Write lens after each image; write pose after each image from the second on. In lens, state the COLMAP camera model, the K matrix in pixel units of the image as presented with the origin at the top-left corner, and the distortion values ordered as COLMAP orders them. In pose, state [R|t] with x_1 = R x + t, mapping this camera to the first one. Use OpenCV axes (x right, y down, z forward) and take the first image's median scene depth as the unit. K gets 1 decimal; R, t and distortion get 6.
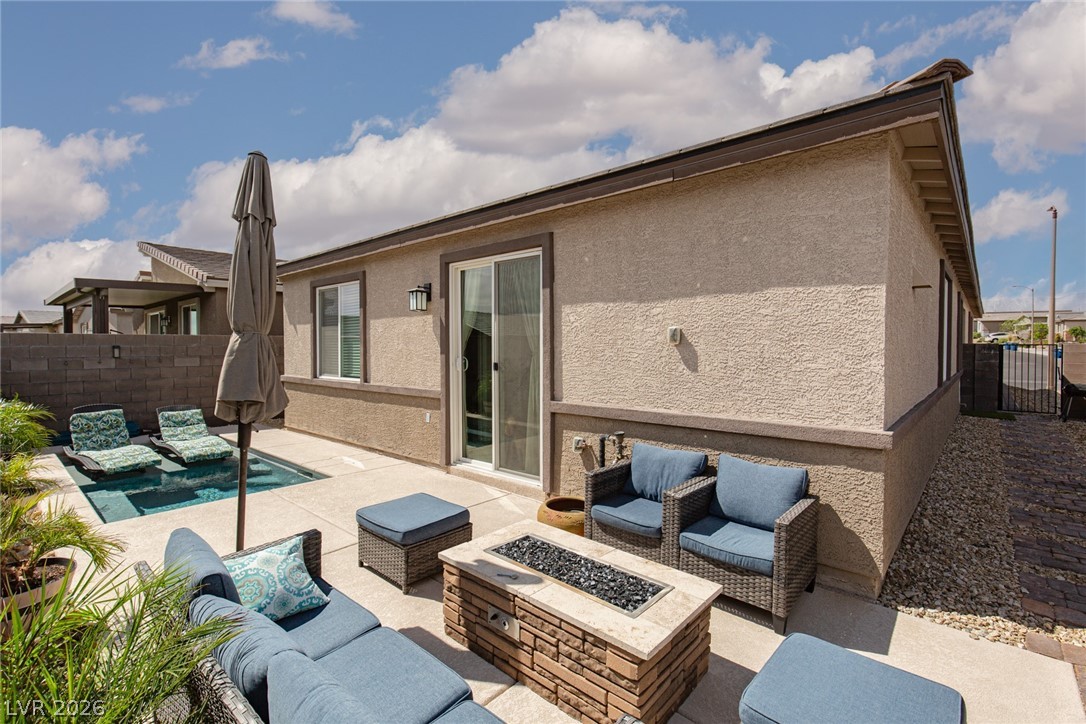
lens RADIAL K [[501.1, 0, 543.0], [0, 501.1, 362.0], [0, 0, 1]] dist [0.008305, 0.000732]
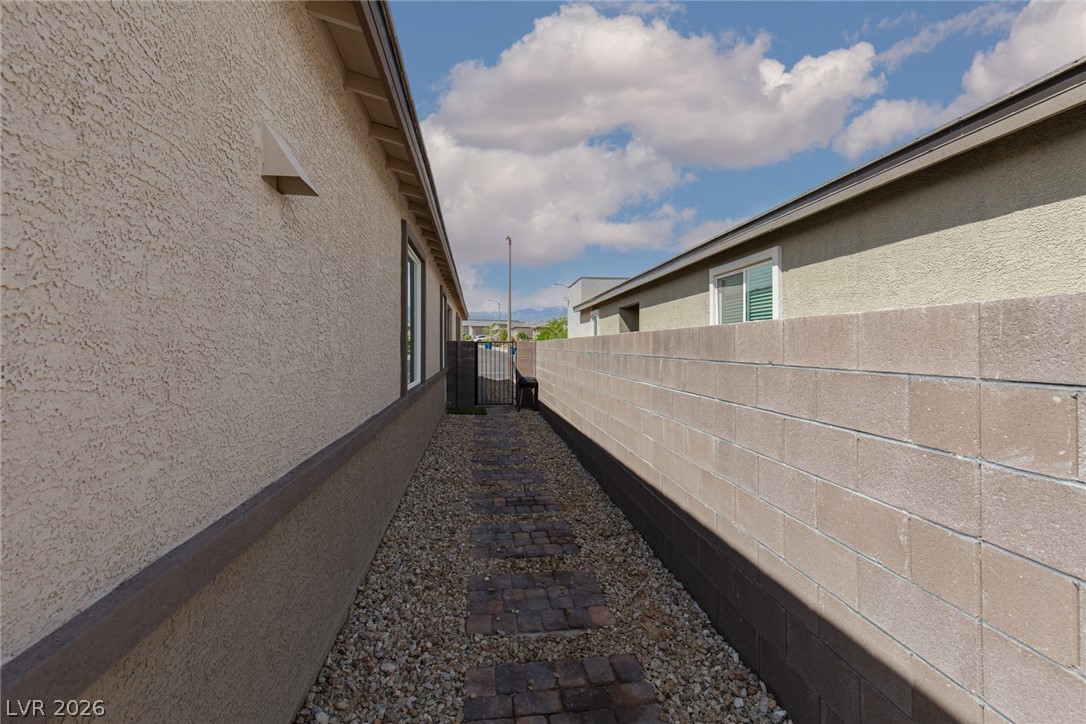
lens RADIAL K [[489.1, 0, 541.6], [0, 489.1, 348.7], [0, 0, 1]] dist [0.001234, 0.000143]
pose [[0.657523, 0.002505, 0.753431, 0.188877], [0.014695, 0.999762, -0.016149, -0.001600], [-0.753292, 0.021689, 0.657329, 0.187774]]
